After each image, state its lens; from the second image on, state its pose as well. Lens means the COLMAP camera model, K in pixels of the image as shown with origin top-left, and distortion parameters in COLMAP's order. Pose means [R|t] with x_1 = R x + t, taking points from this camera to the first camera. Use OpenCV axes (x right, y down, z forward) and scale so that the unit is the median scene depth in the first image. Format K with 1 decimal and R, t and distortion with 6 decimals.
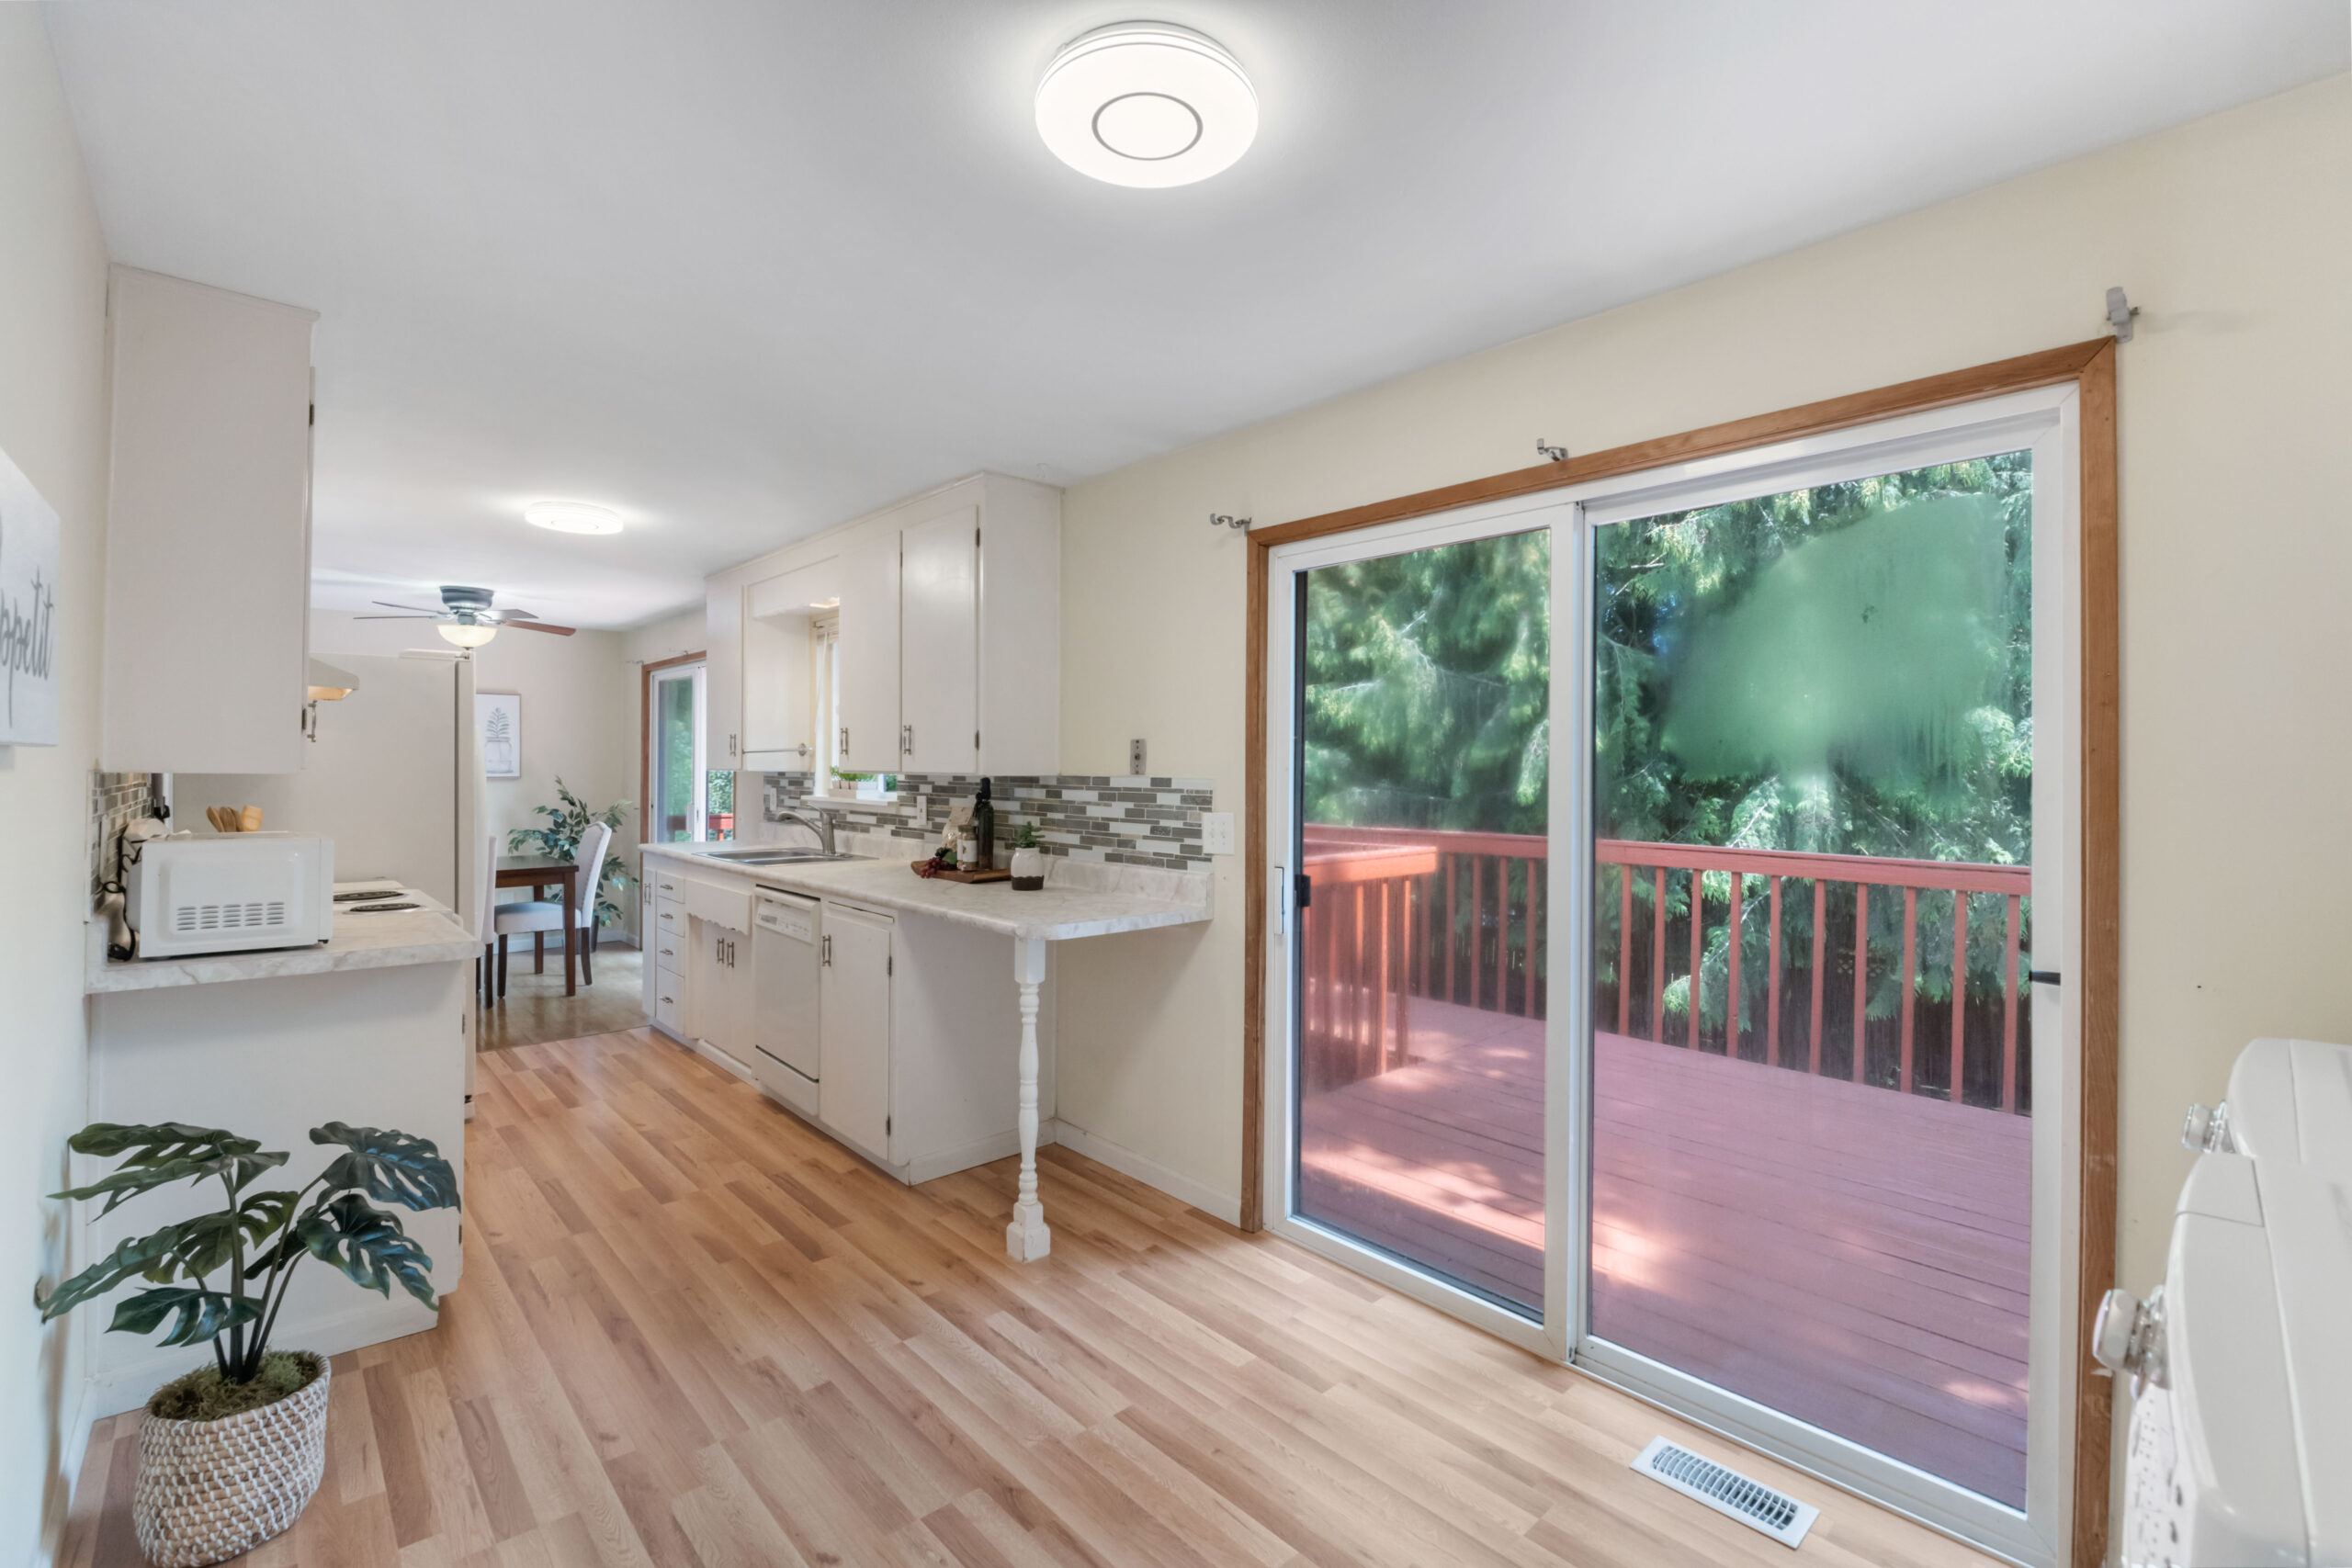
lens RADIAL K [[1038.8, 0, 1181.6], [0, 1038.8, 775.9], [0, 0, 1]] dist [0.001995, 0.000267]
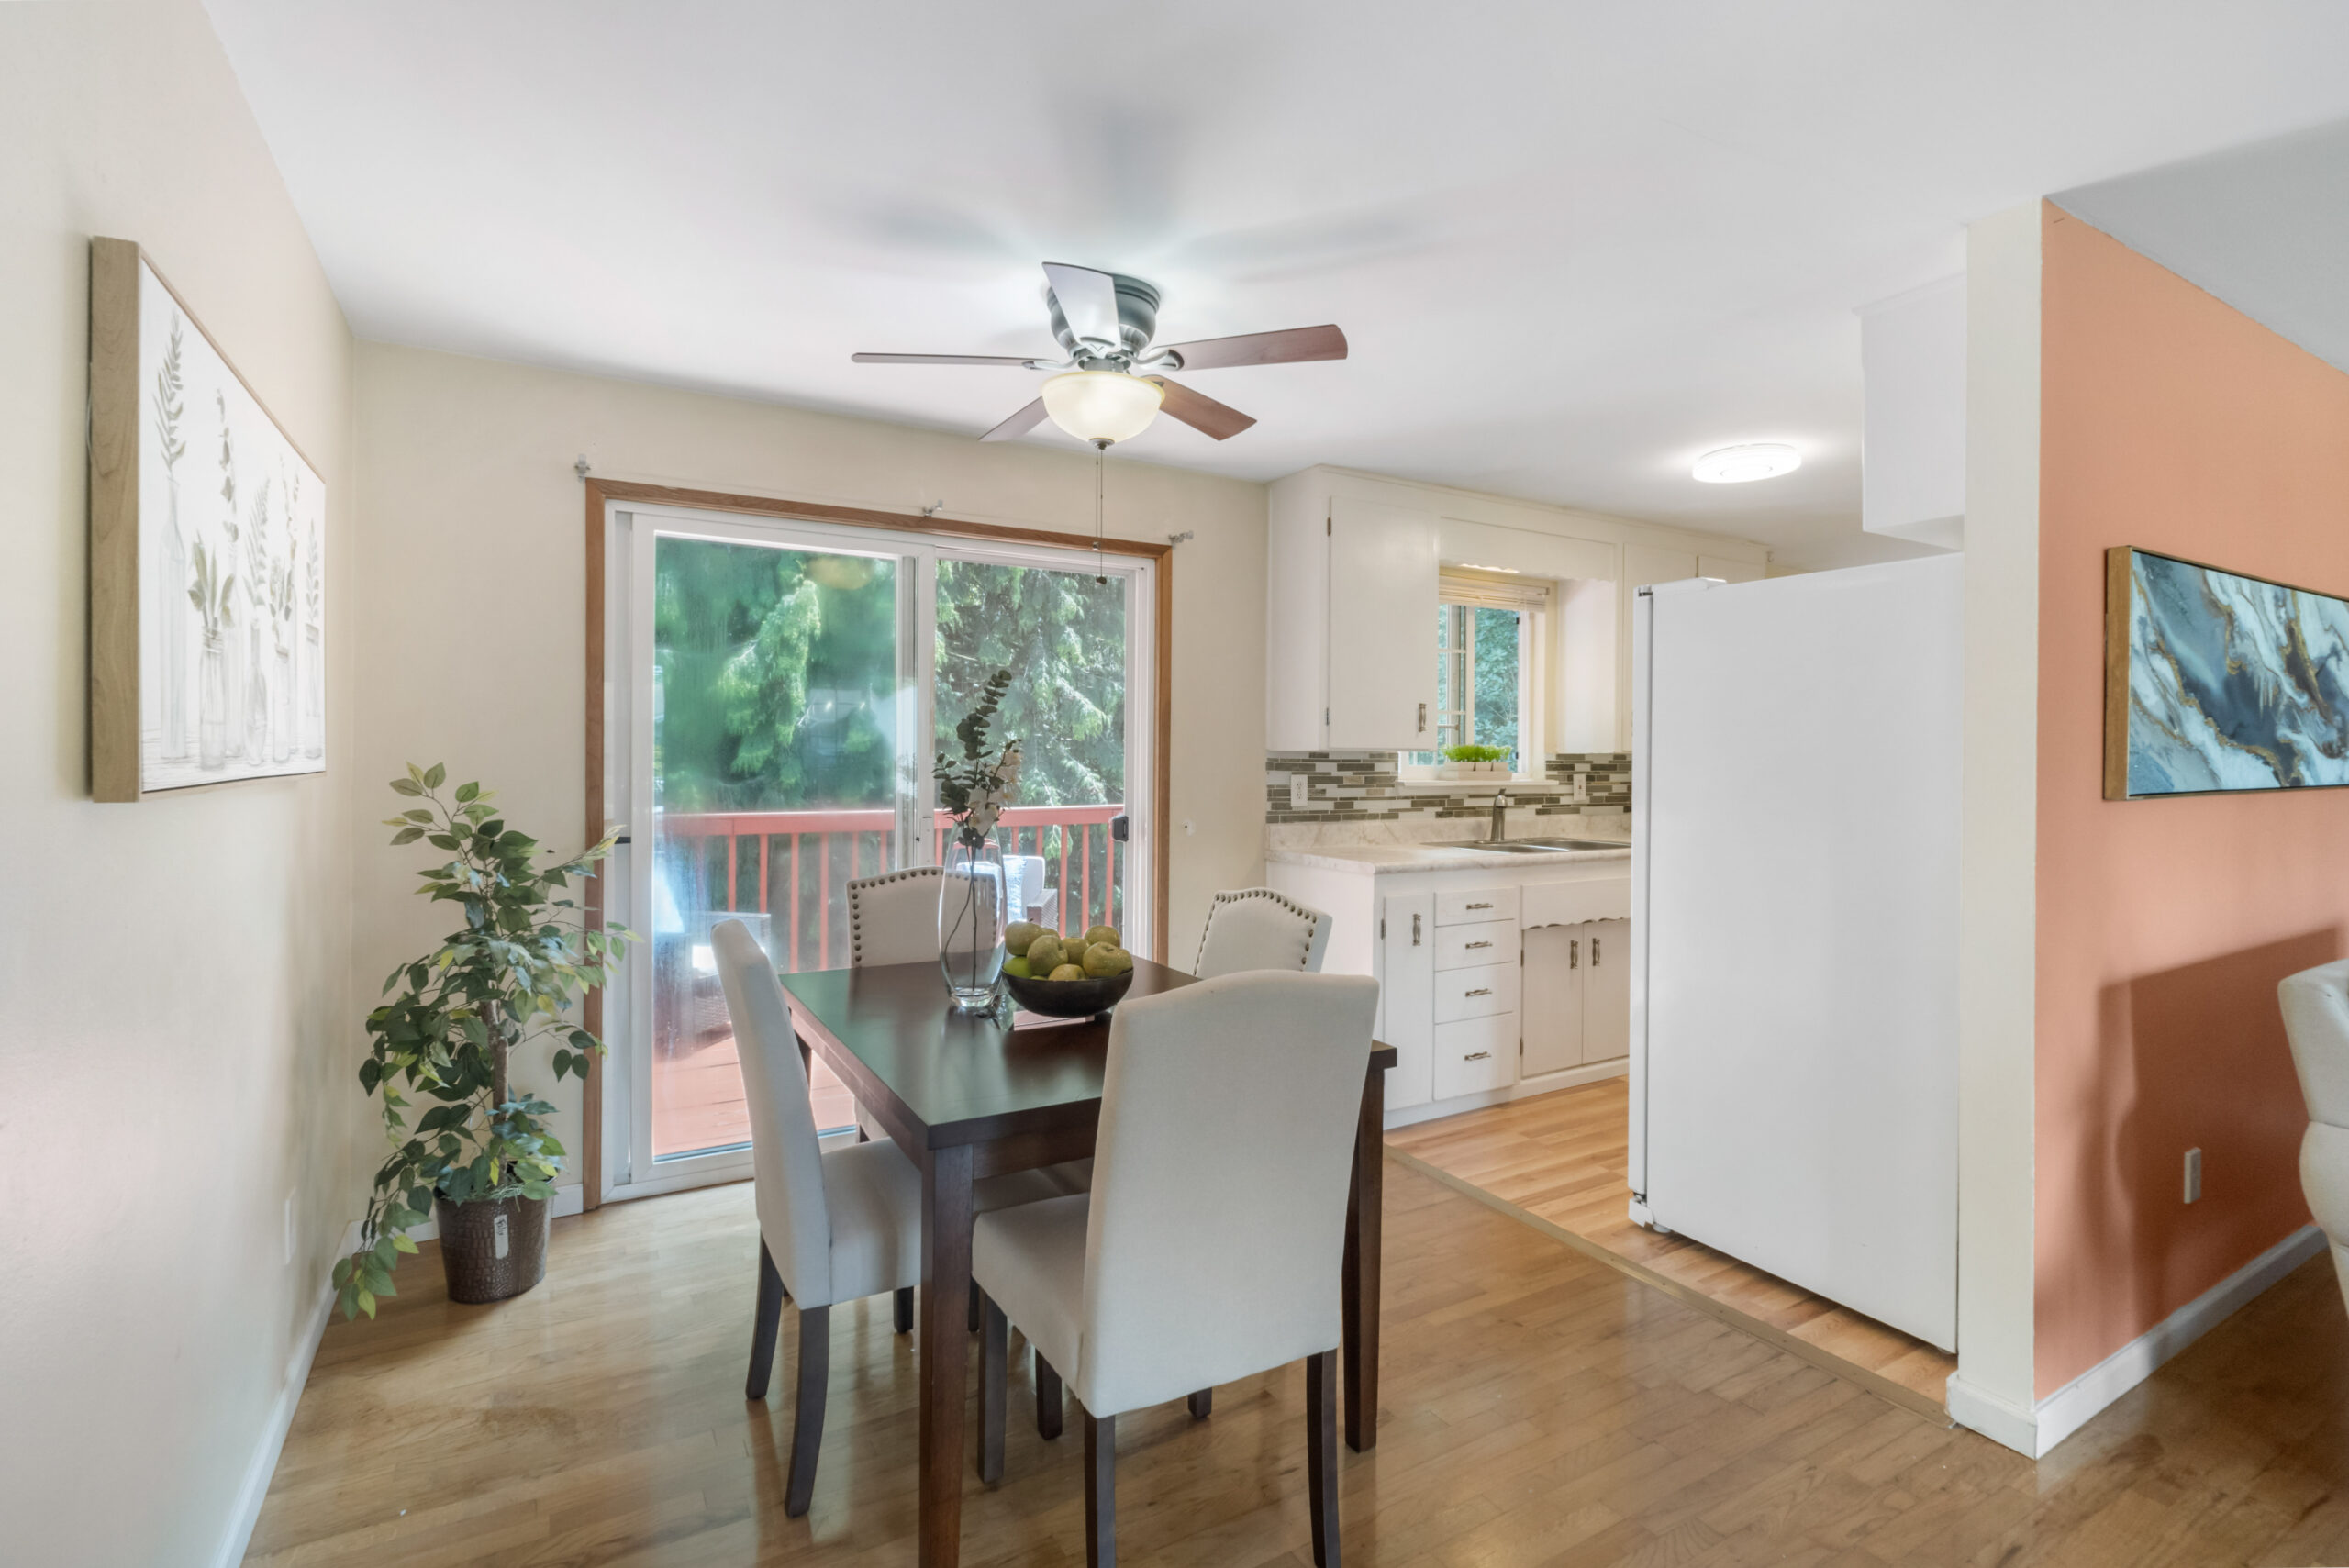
lens RADIAL K [[1095.3, 0, 1182.0], [0, 1095.3, 772.9], [0, 0, 1]] dist [-0.002966, 0.000490]
pose [[0.201679, -0.012876, 0.979367, -2.187879], [0.010559, 0.999884, 0.010972, 0.001220], [-0.979395, 0.008128, 0.201792, 1.748469]]
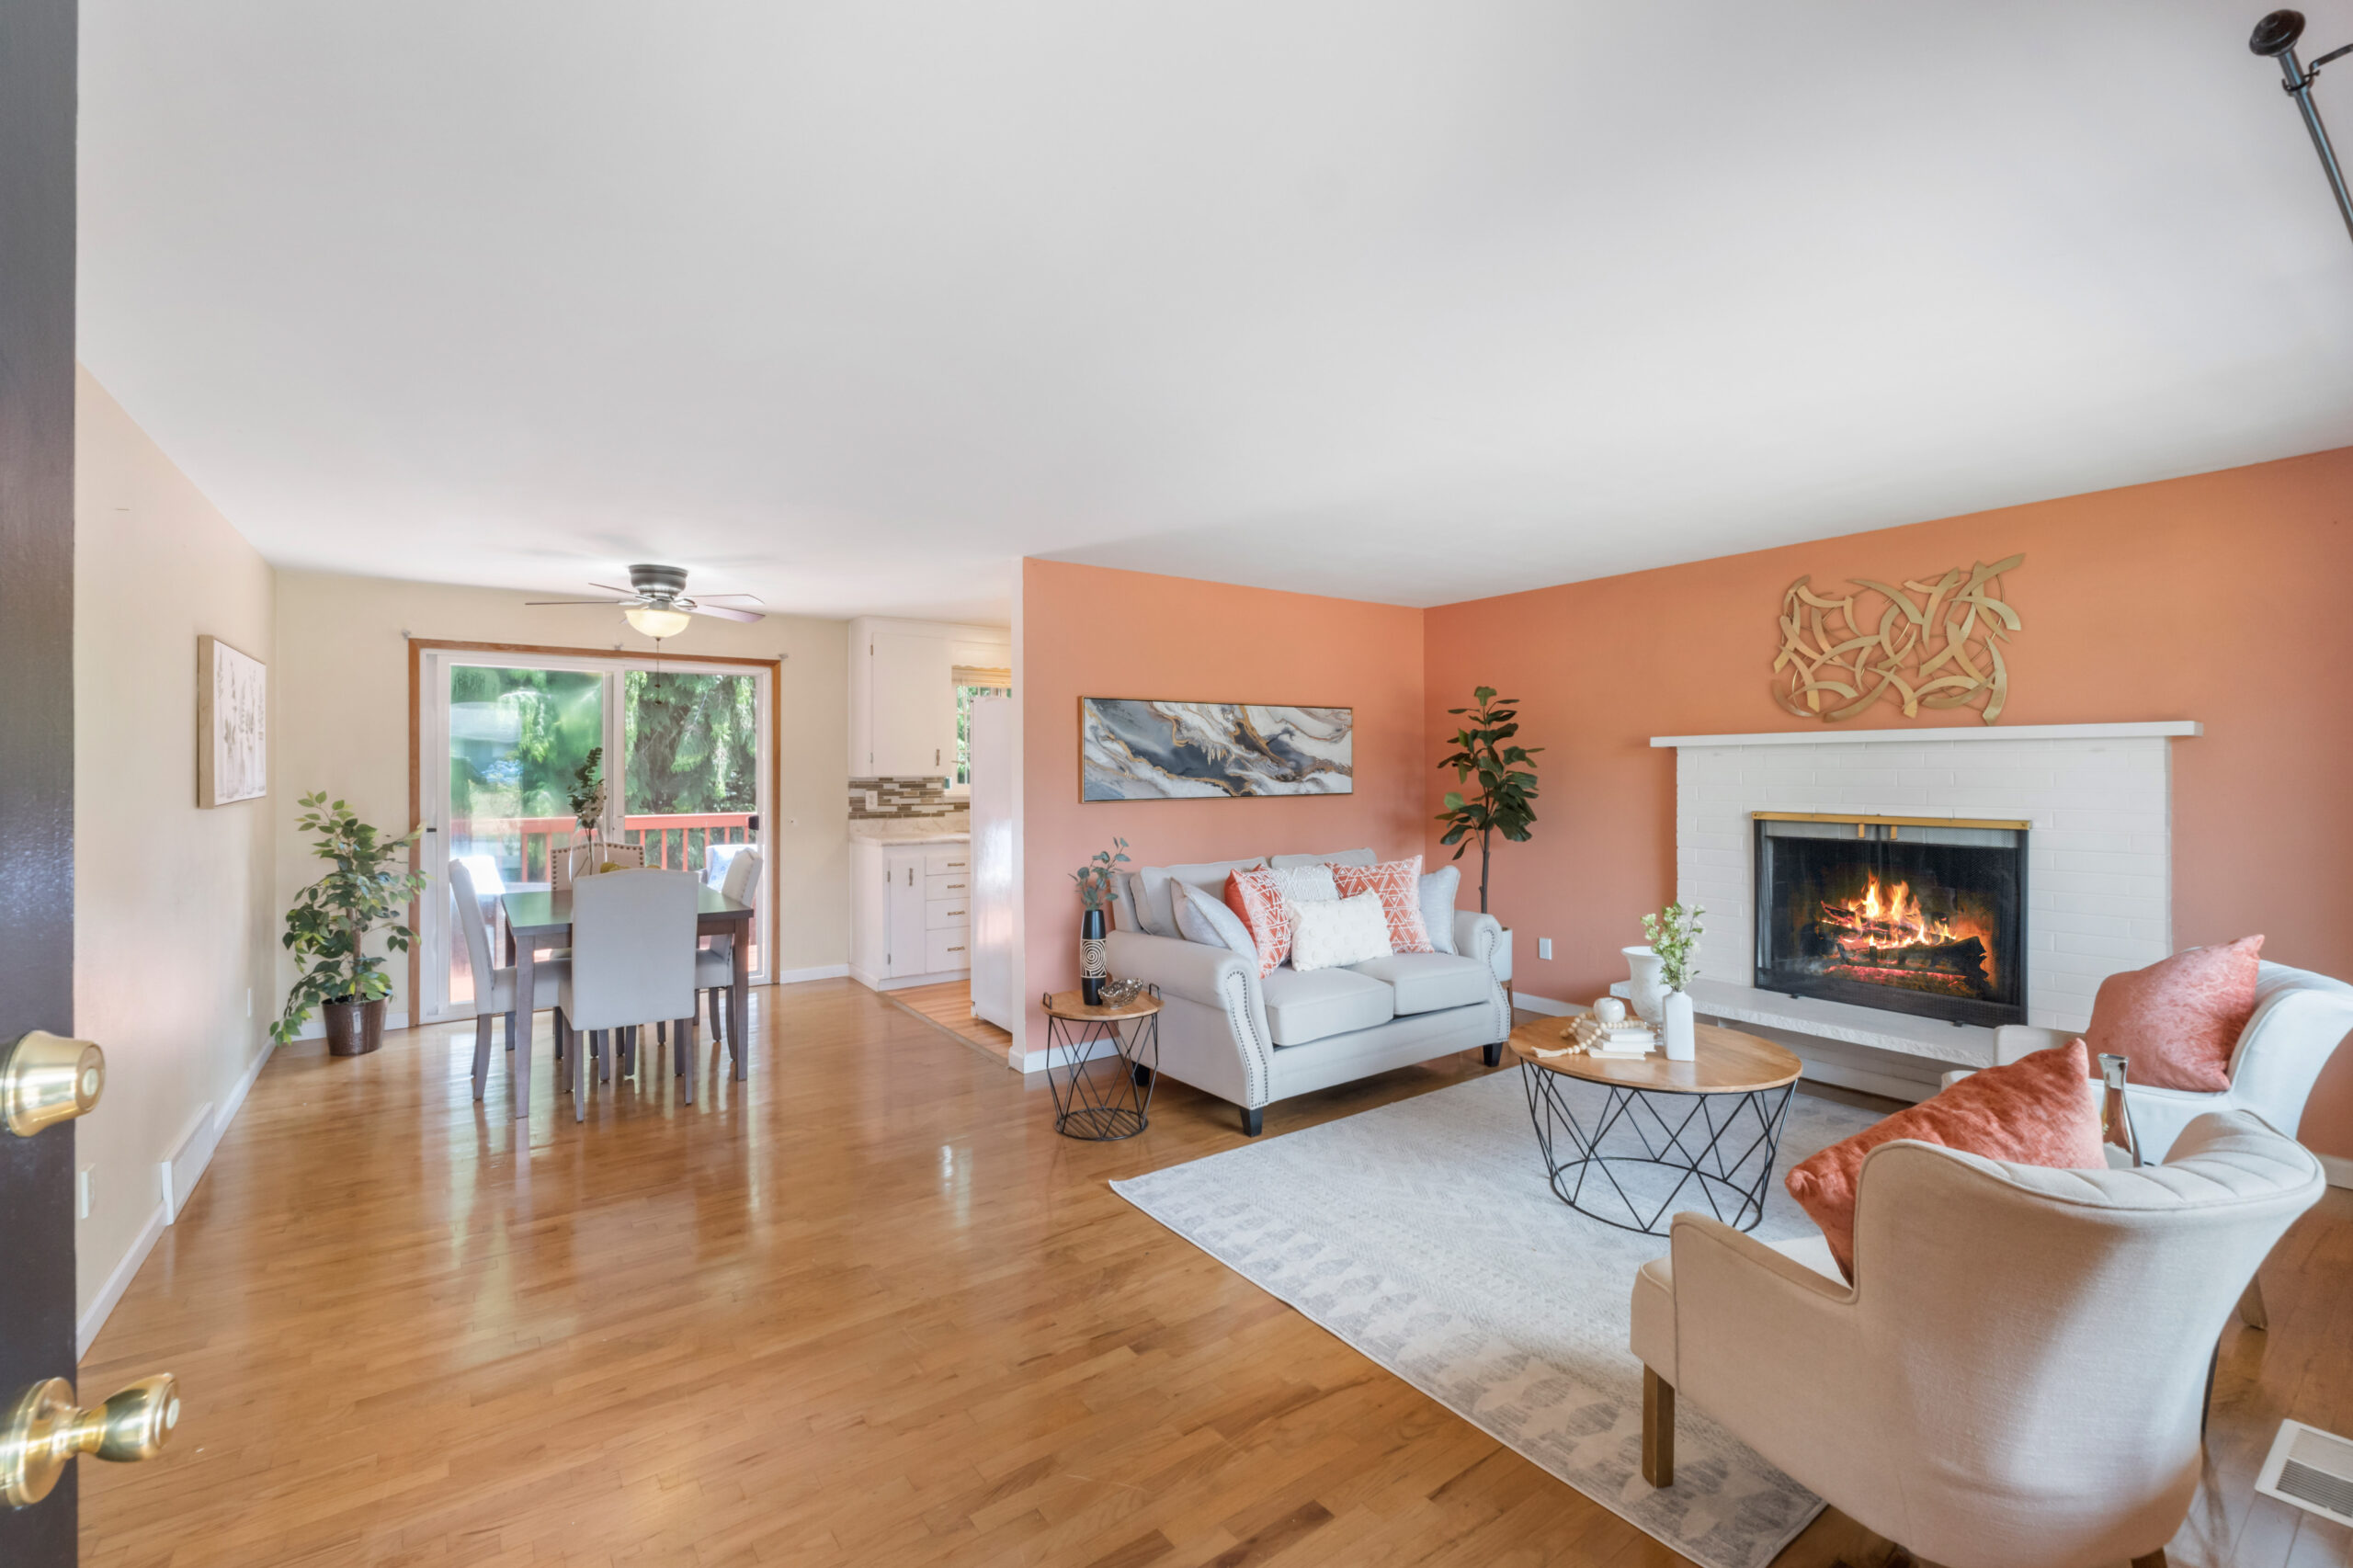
lens RADIAL K [[987.5, 0, 1164.5], [0, 987.5, 777.3], [0, 0, 1]] dist [0.000438, -0.003059]
pose [[0.106541, -0.009414, 0.994264, -2.882272], [0.015022, 0.999856, 0.007857, -0.016684], [-0.994195, 0.014099, 0.106667, 0.995067]]
